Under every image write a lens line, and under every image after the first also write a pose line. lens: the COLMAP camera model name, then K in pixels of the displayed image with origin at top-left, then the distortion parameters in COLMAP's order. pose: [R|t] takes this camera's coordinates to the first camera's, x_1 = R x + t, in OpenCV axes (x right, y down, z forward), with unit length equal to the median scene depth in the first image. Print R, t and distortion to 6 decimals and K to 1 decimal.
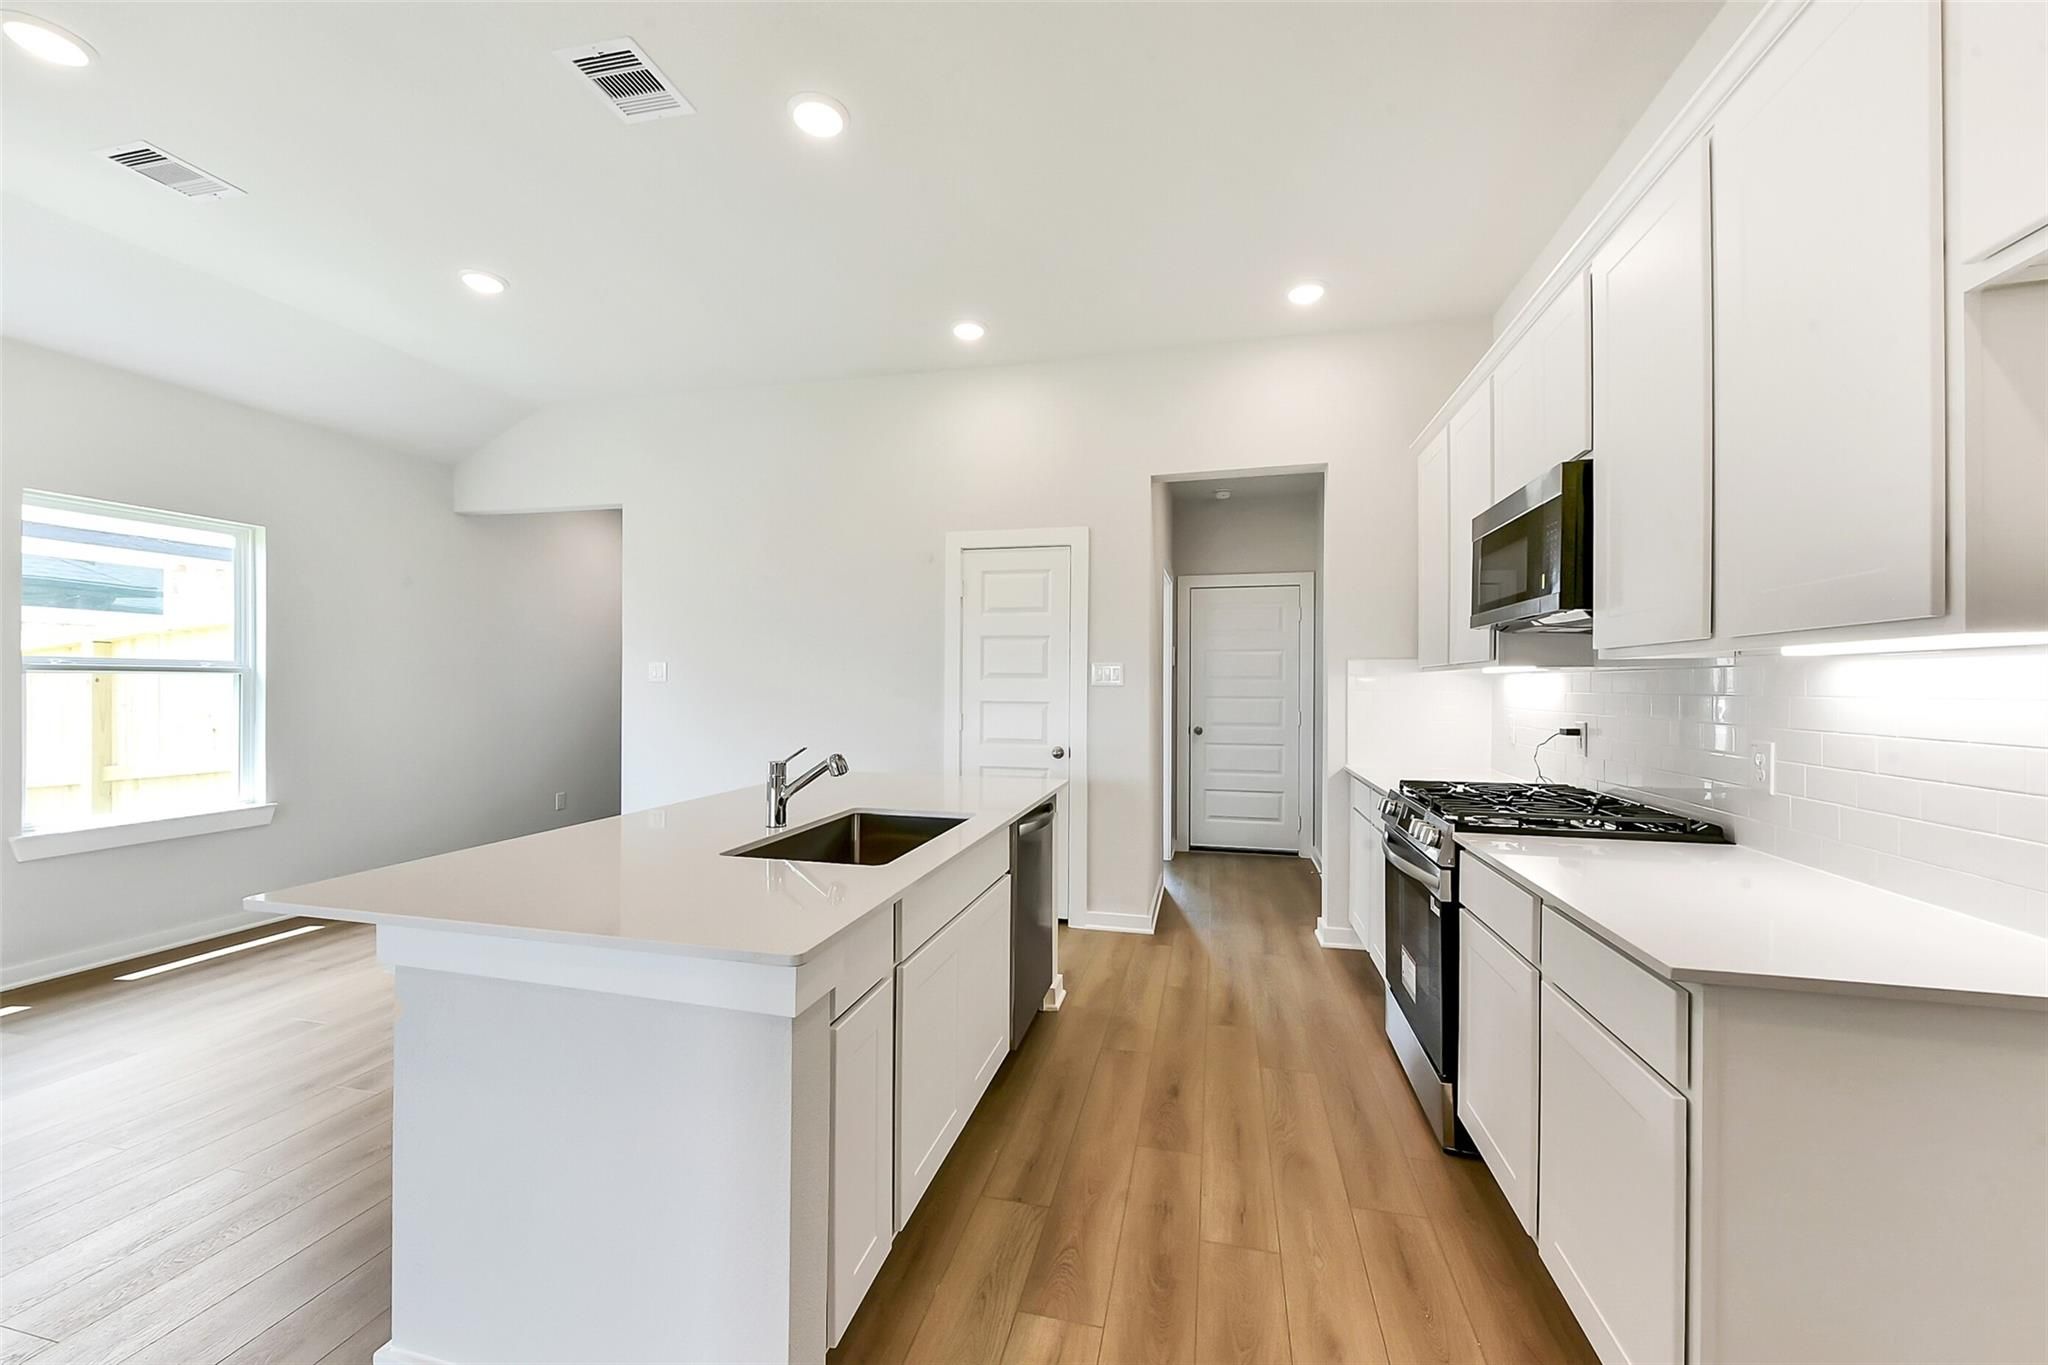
lens RADIAL K [[795.5, 0, 1017.5], [0, 795.5, 687.1], [0, 0, 1]] dist [0.002850, -0.000164]
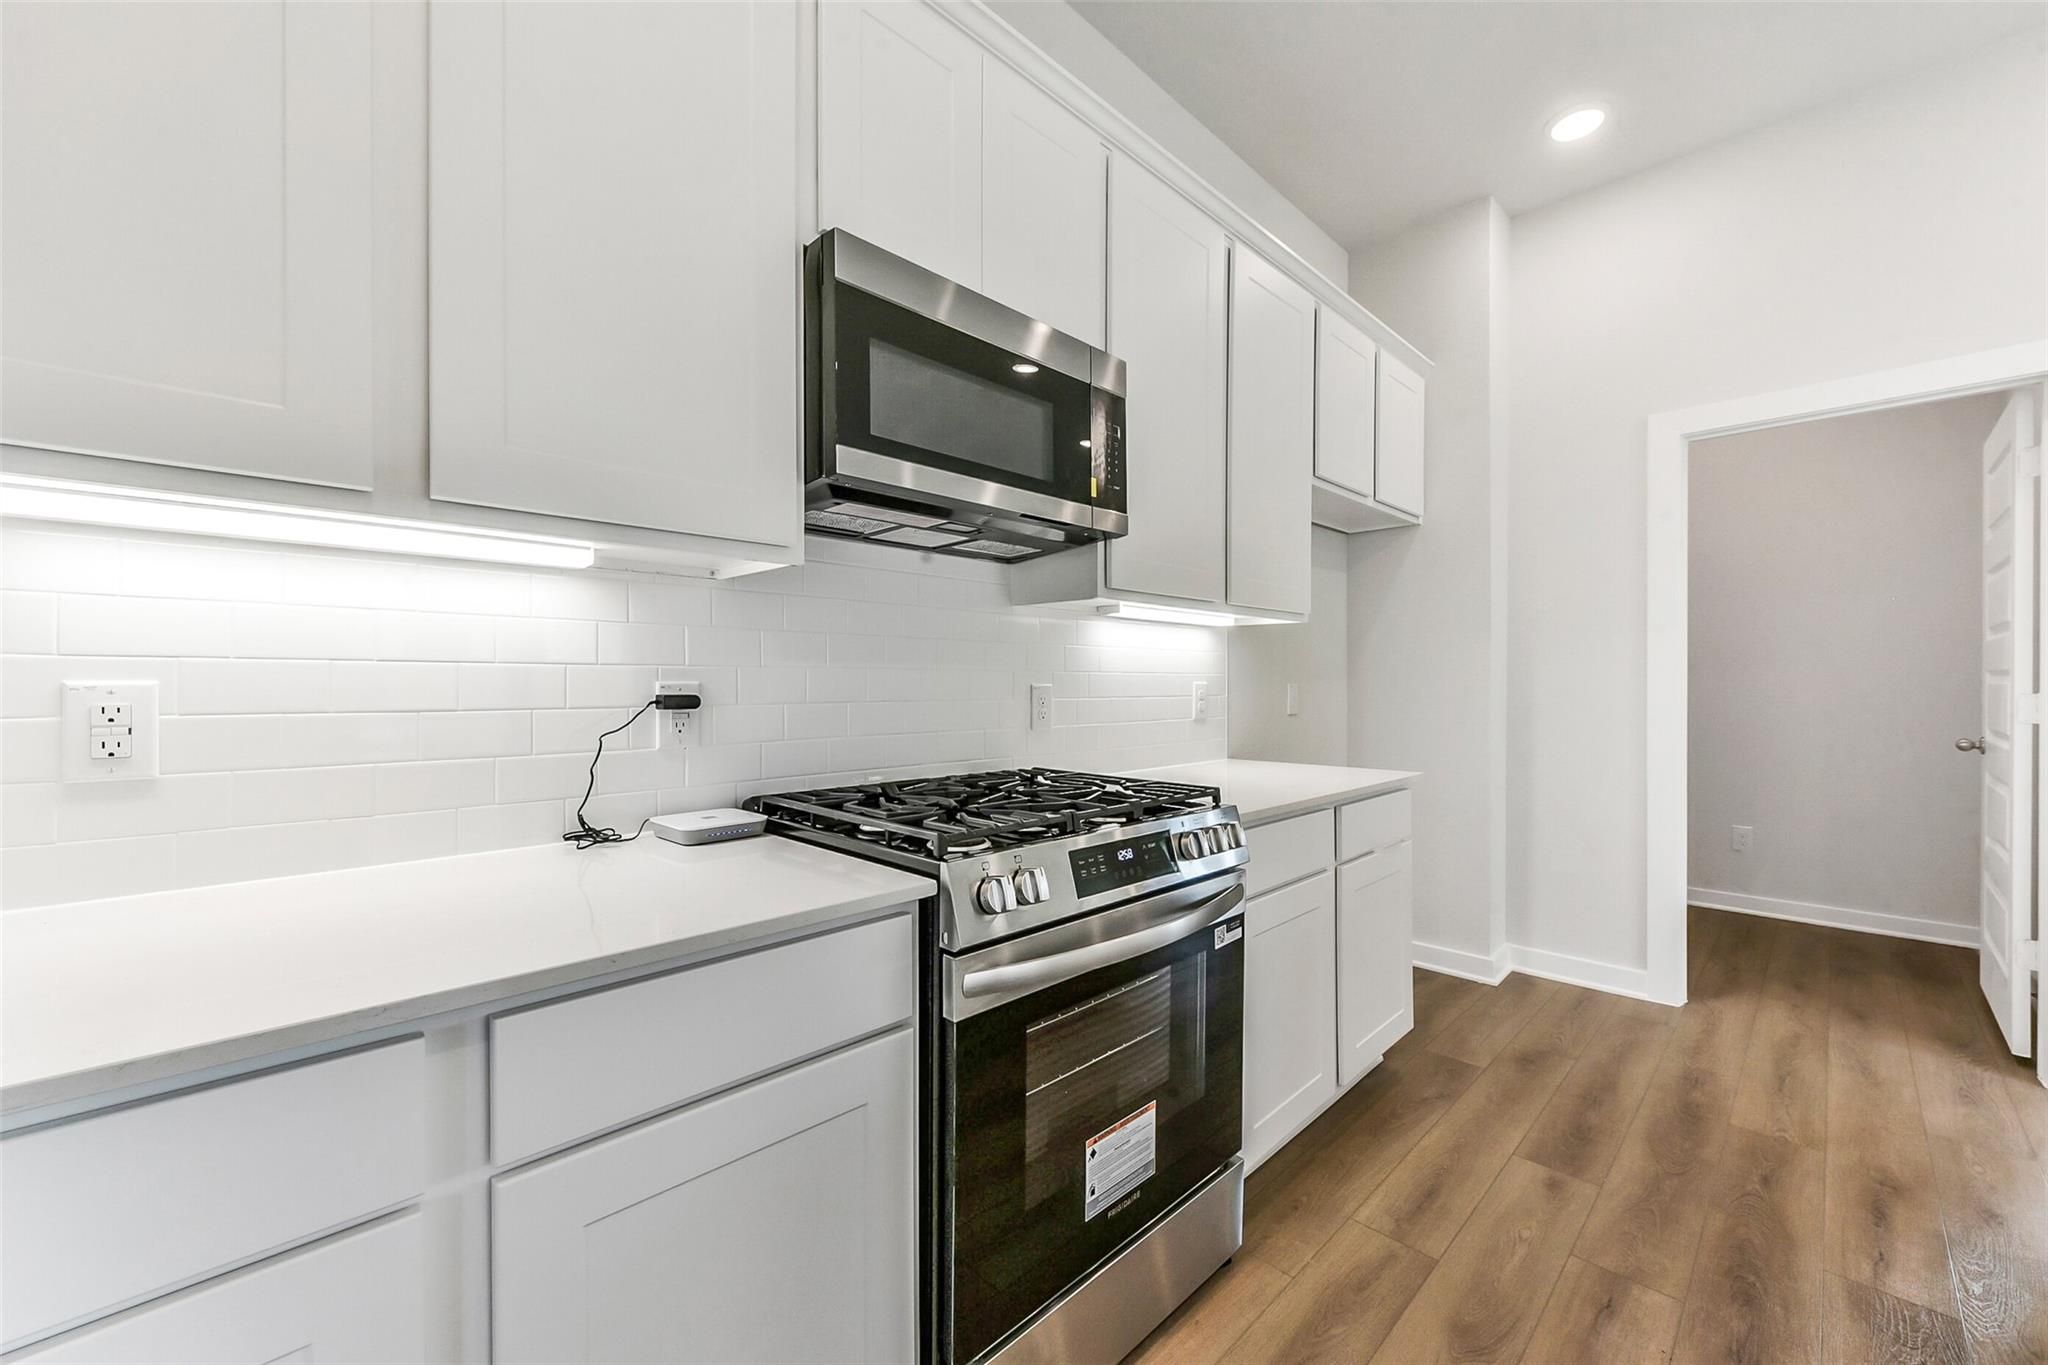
lens RADIAL K [[795.5, 0, 1017.5], [0, 795.5, 687.1], [0, 0, 1]] dist [0.002850, -0.000164]
pose [[-0.852566, -0.004585, 0.522600, 0.177498], [-0.001088, 0.999975, 0.006998, 0.030662], [-0.522619, 0.005398, -0.852549, 0.941334]]
